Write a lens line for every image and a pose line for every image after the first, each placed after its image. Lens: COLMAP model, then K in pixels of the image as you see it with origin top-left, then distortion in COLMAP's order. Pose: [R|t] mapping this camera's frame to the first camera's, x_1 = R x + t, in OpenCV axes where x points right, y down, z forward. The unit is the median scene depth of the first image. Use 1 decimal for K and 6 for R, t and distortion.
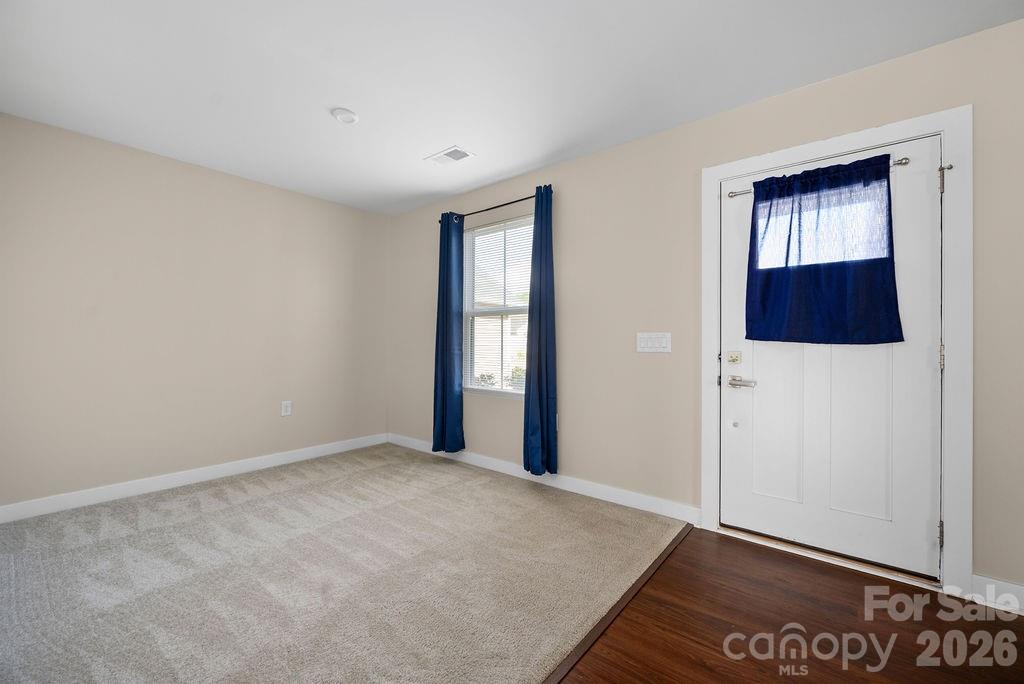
lens RADIAL K [[419.8, 0, 516.7], [0, 419.8, 337.0], [0, 0, 1]] dist [-0.003345, 0.000386]
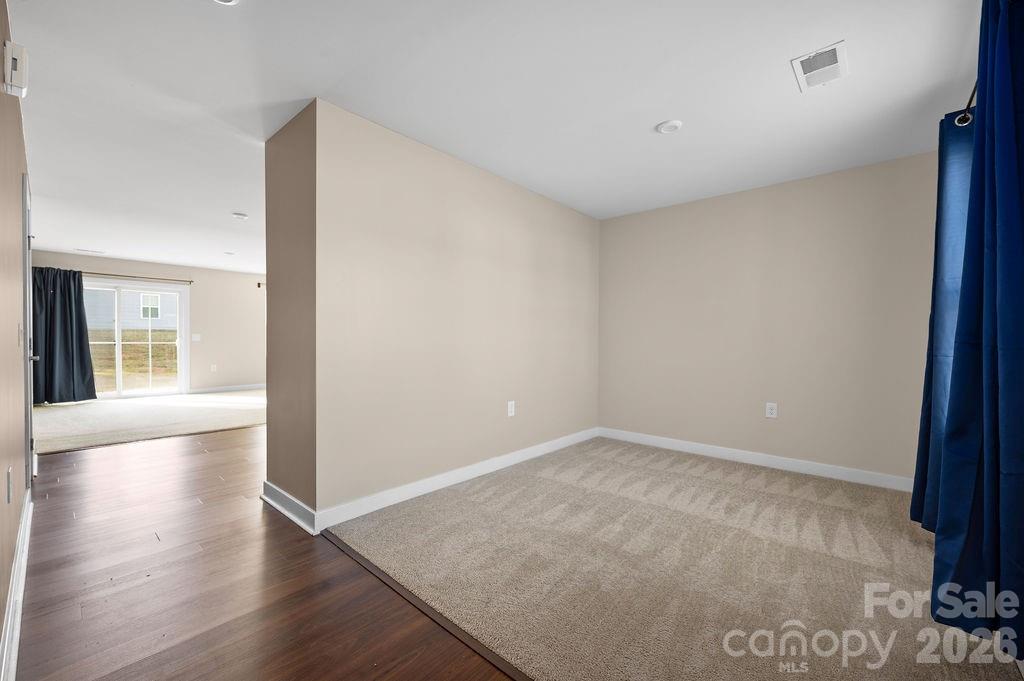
lens RADIAL K [[415.9, 0, 512.1], [0, 415.9, 340.9], [0, 0, 1]] dist [-0.010984, -0.000179]
pose [[-0.040557, -0.002073, -0.999175, 0.559730], [-0.004069, 0.999990, -0.001910, 0.016884], [0.999169, 0.003988, -0.040565, 0.566992]]
